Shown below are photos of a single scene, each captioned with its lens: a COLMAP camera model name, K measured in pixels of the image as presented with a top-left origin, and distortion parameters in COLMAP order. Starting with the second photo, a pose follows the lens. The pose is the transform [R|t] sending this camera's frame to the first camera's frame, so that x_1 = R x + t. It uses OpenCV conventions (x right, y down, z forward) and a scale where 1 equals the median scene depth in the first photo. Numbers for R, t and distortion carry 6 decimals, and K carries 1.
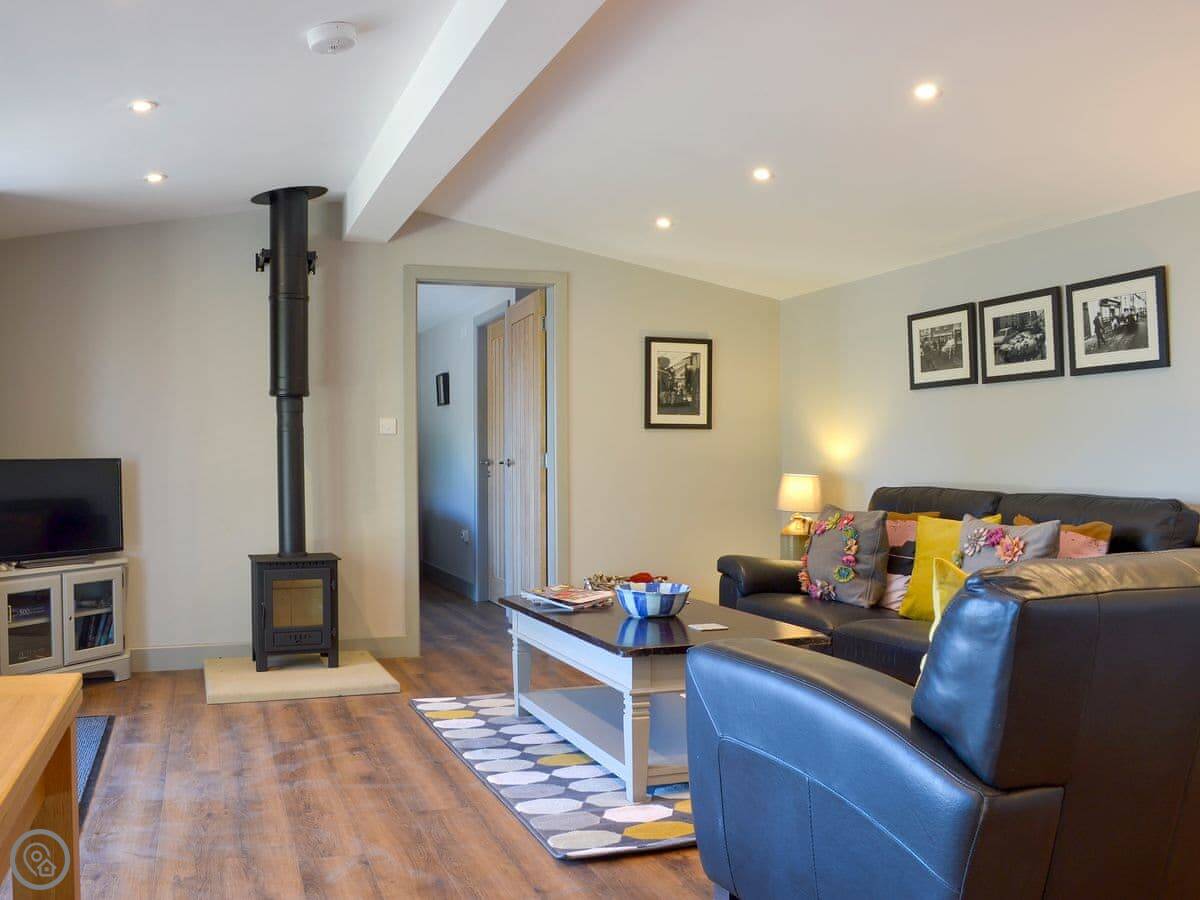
lens RADIAL K [[1082.2, 0, 601.1], [0, 1082.2, 438.6], [0, 0, 1]] dist [0.009242, 0.003071]
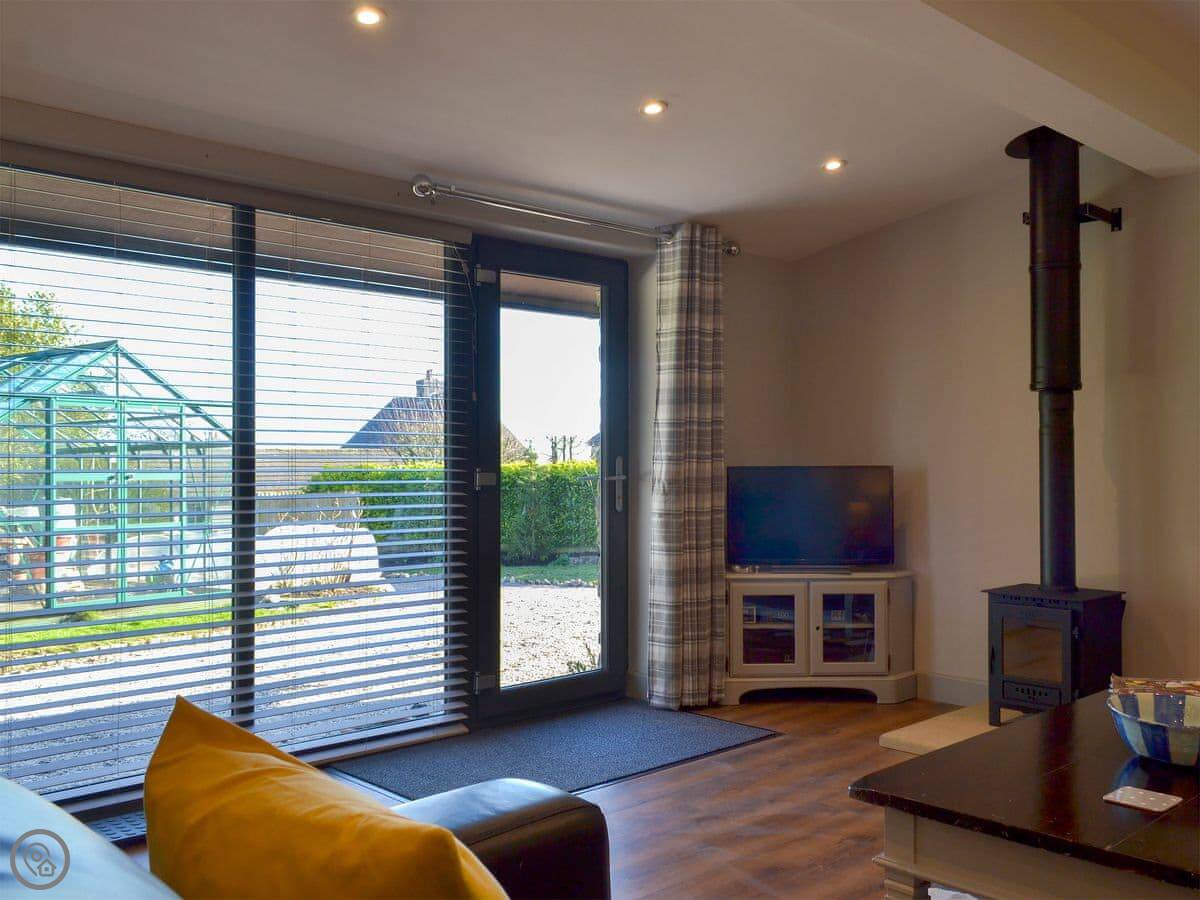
lens RADIAL K [[1105.4, 0, 599.9], [0, 1105.4, 433.9], [0, 0, 1]] dist [-0.001543, -0.088630]
pose [[0.462769, -0.011331, -0.886406, 0.295668], [0.013393, 0.999894, -0.005790, -0.007260], [0.886378, -0.009192, 0.462872, 0.343690]]
